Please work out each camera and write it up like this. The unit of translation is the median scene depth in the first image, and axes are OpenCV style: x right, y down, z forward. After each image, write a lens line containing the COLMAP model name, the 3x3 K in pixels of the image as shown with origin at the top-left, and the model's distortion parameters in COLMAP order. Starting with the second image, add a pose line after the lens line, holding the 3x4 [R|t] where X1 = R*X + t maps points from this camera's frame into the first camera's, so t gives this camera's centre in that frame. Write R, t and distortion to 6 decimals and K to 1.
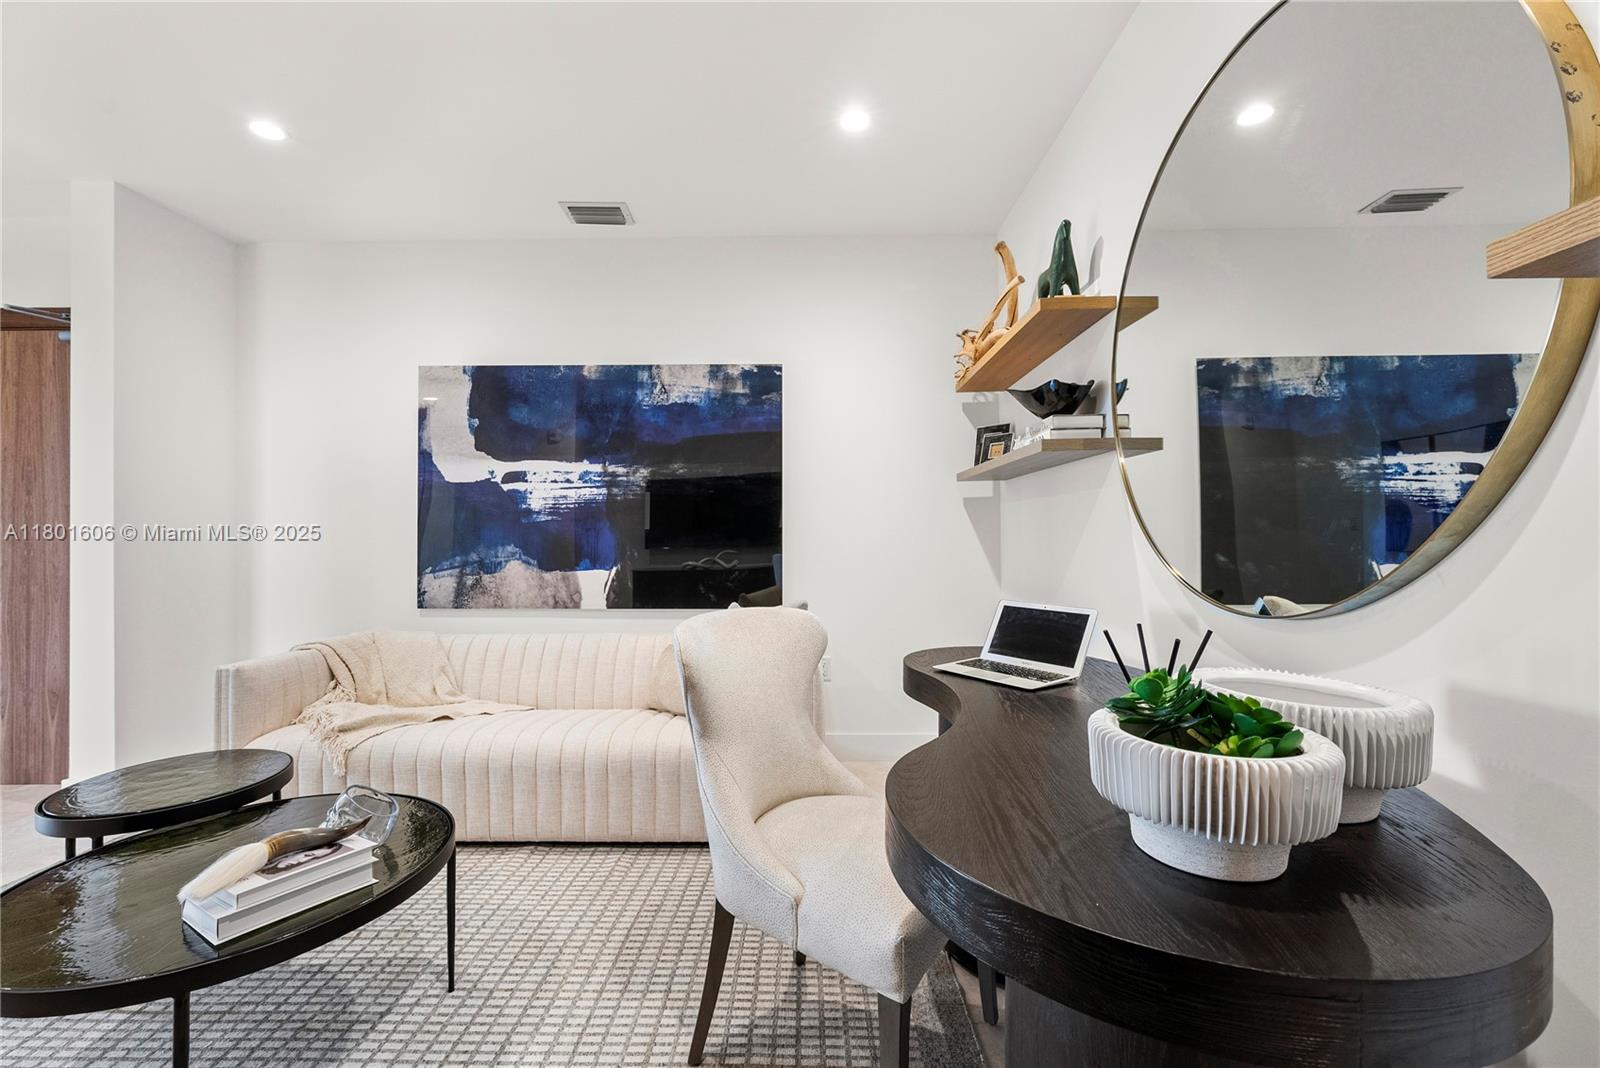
lens RADIAL K [[667.7, 0, 800.9], [0, 667.7, 536.2], [0, 0, 1]] dist [-0.000723, -0.000003]
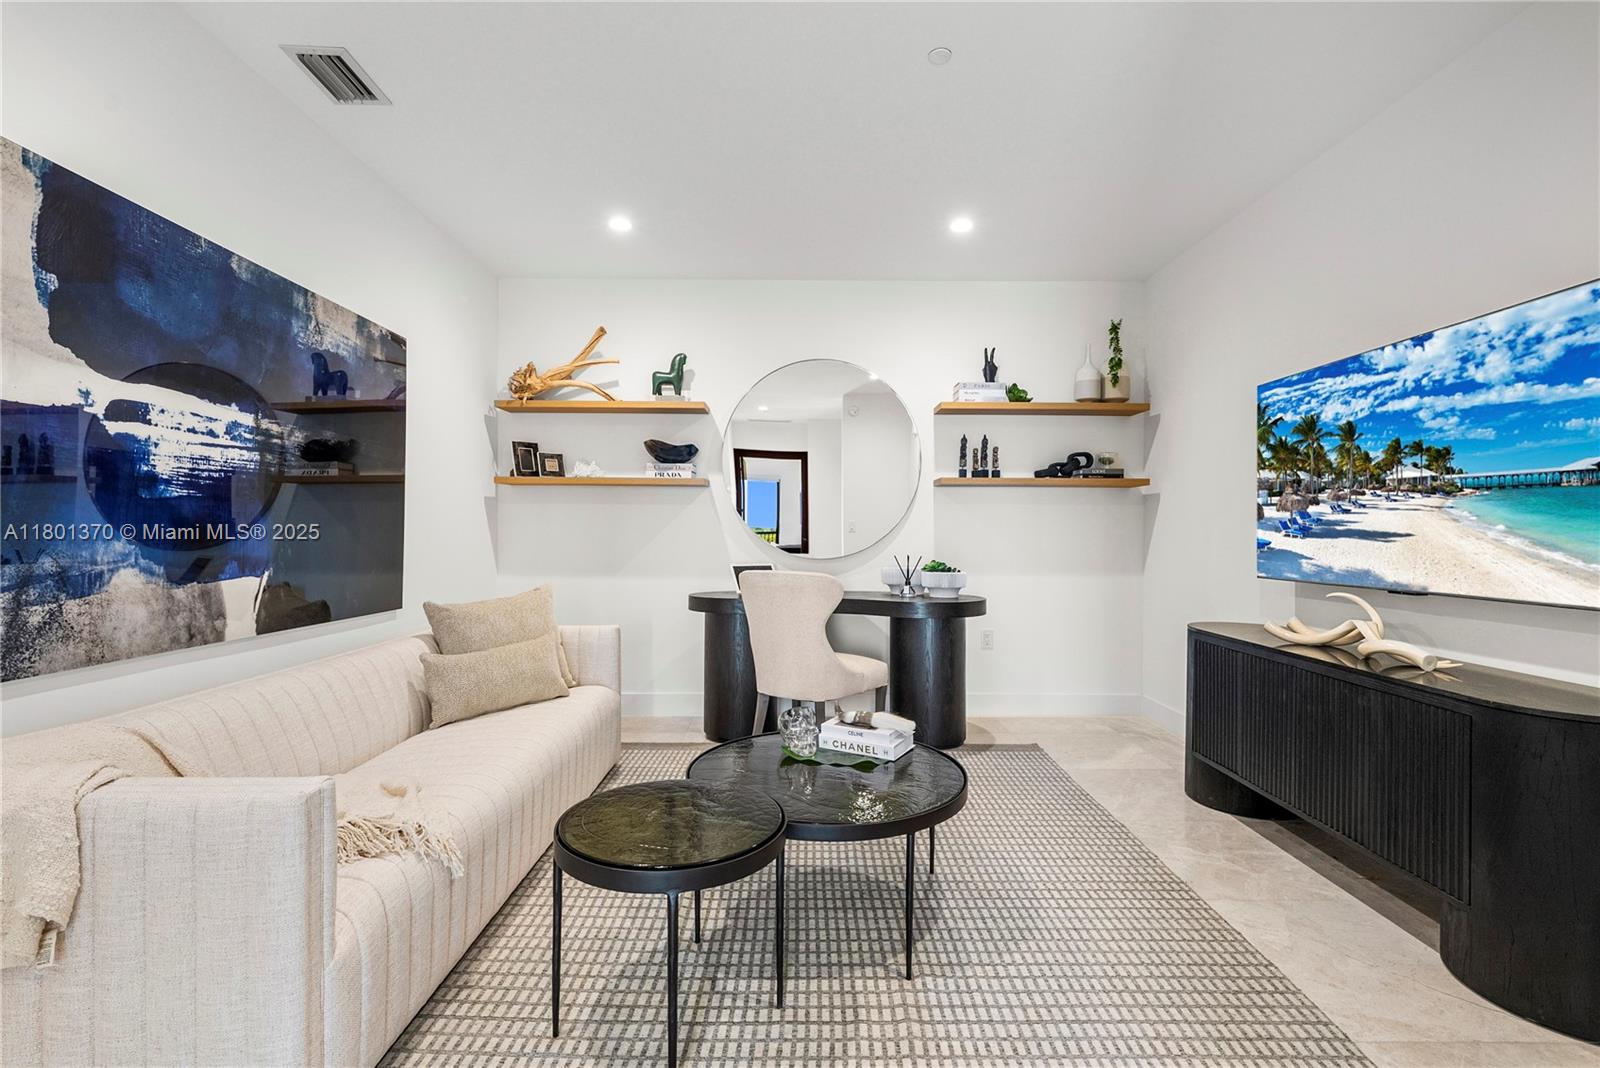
lens RADIAL K [[734.0, 0, 800.8], [0, 734.0, 536.6], [0, 0, 1]] dist [0.000539, 0.000057]
pose [[-0.028564, -0.001290, 0.999591, -1.030585], [-0.012306, 0.999924, 0.000939, 0.004011], [-0.999516, -0.012274, -0.028578, 0.482609]]
